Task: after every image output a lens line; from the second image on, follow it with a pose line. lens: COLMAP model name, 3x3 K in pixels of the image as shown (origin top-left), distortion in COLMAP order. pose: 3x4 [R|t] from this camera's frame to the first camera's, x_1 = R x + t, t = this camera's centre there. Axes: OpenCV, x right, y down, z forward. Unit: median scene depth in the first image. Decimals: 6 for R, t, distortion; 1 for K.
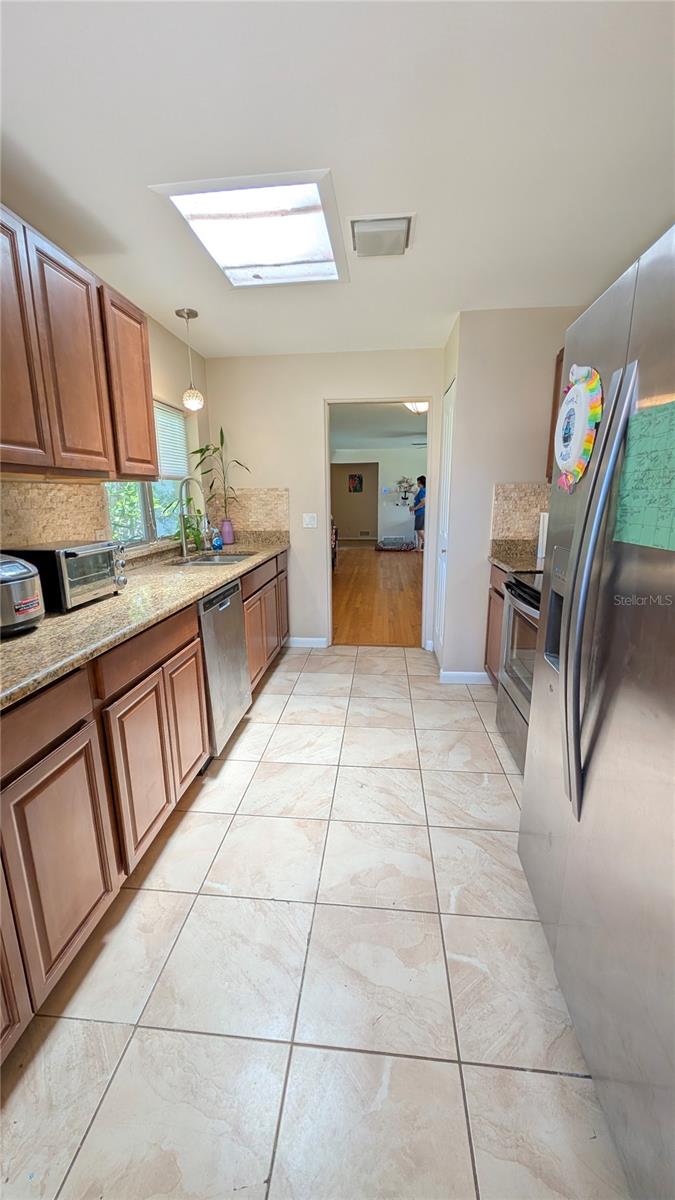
lens RADIAL K [[462.5, 0, 337.8], [0, 462.5, 602.2], [0, 0, 1]] dist [-0.000712, 0.000316]
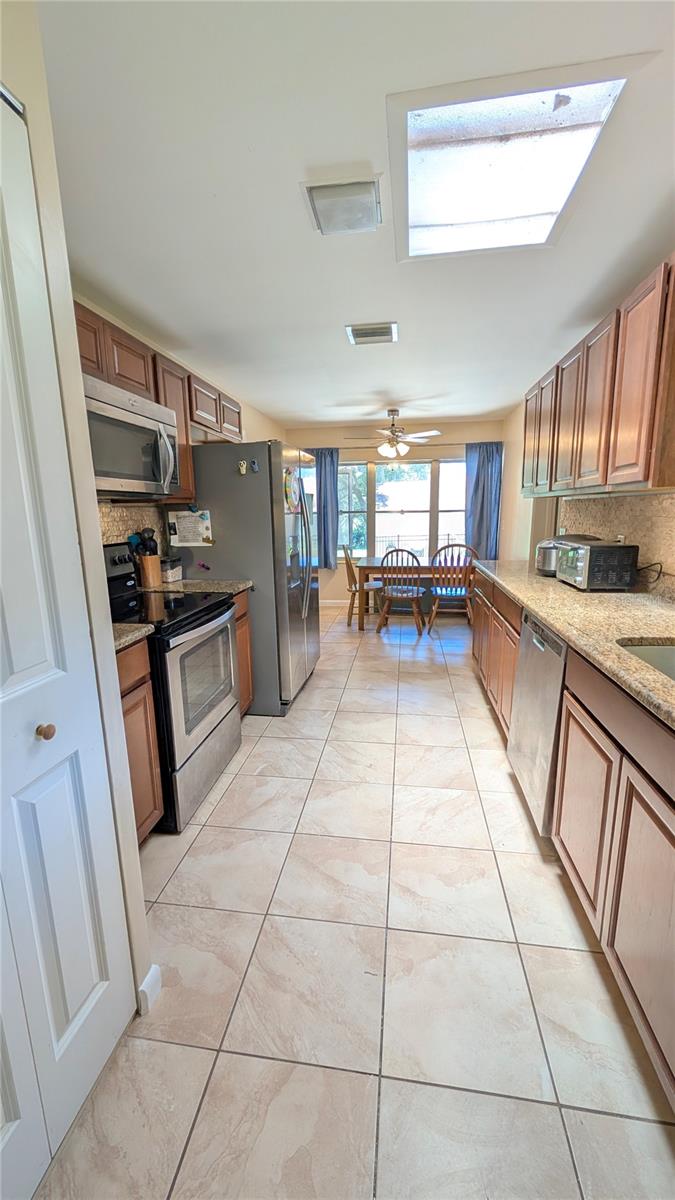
lens RADIAL K [[462.5, 0, 336.0], [0, 462.5, 603.0], [0, 0, 1]] dist [-0.000712, 0.000316]
pose [[-0.998290, 0.016849, 0.055973, 0.075604], [0.038327, 0.911662, 0.409149, -0.494543], [-0.044135, 0.410595, -0.910749, 2.112142]]
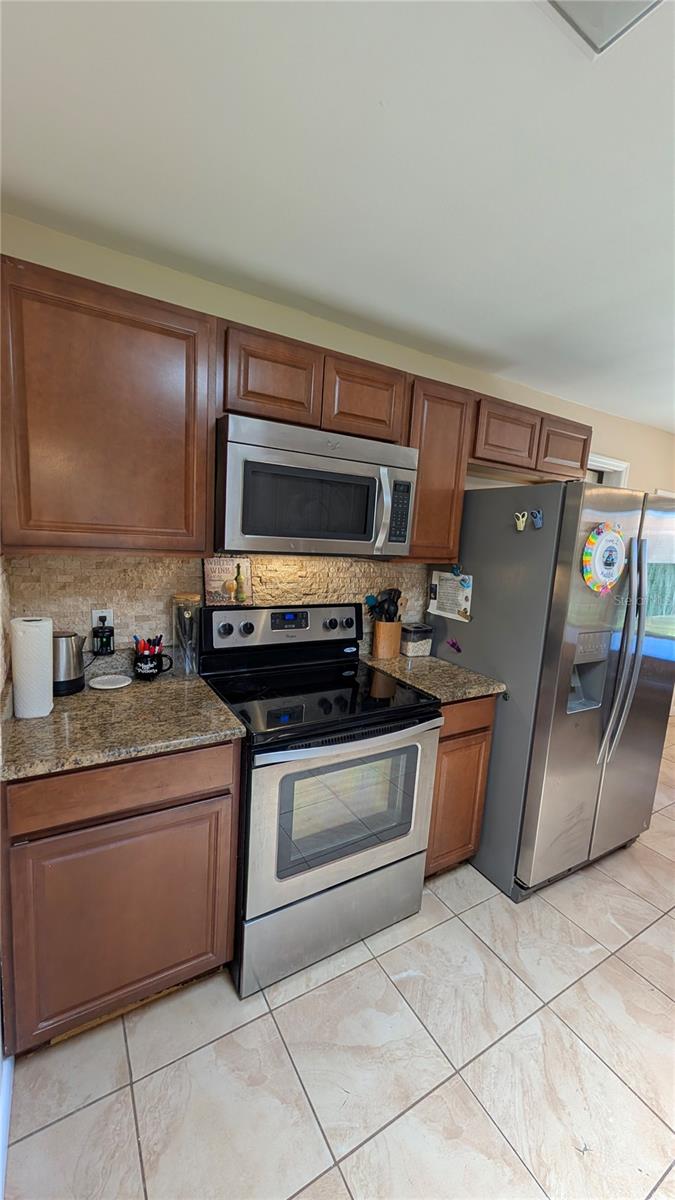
lens RADIAL K [[462.5, 0, 332.8], [0, 462.5, 600.6], [0, 0, 1]] dist [-0.000712, 0.000316]
pose [[-0.589727, -0.139231, 0.795511, -0.129684], [0.128757, 0.956218, 0.262808, -0.449279], [-0.797273, 0.257413, -0.545981, 1.534515]]
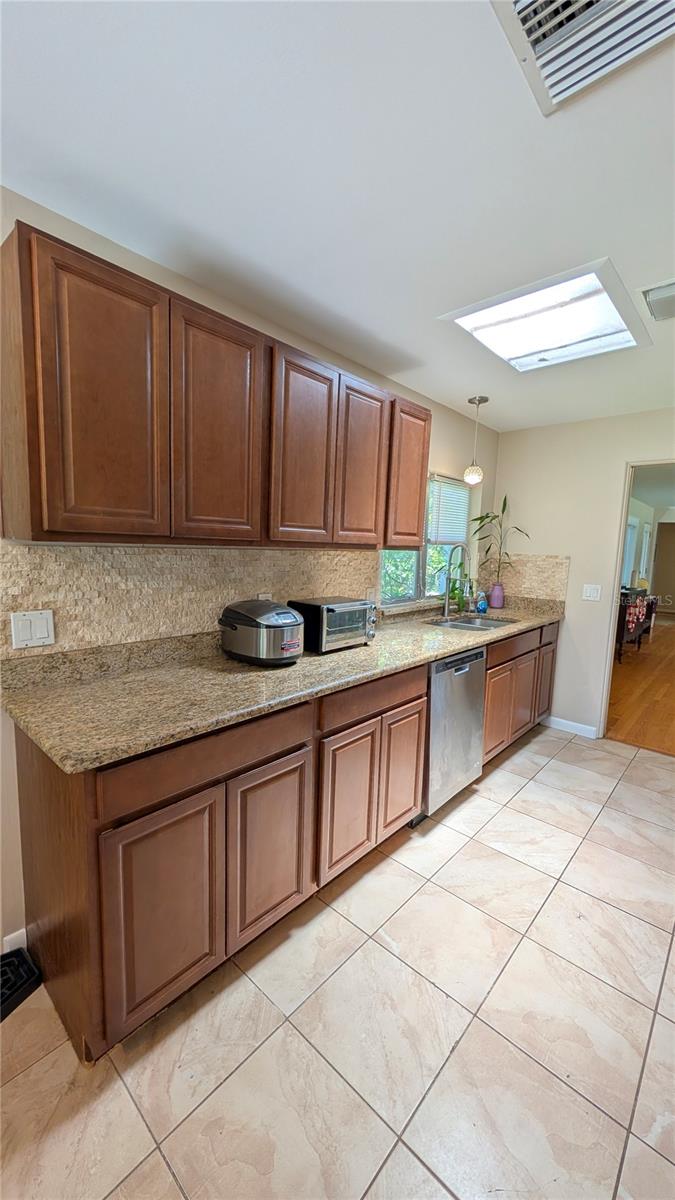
lens RADIAL K [[462.5, 0, 336.4], [0, 462.5, 600.7], [0, 0, 1]] dist [-0.000712, 0.000316]
pose [[0.801669, 0.106794, -0.588151, 0.146981], [-0.172892, 0.983283, -0.057117, -0.047785], [0.572219, 0.147476, 0.806732, -0.017058]]
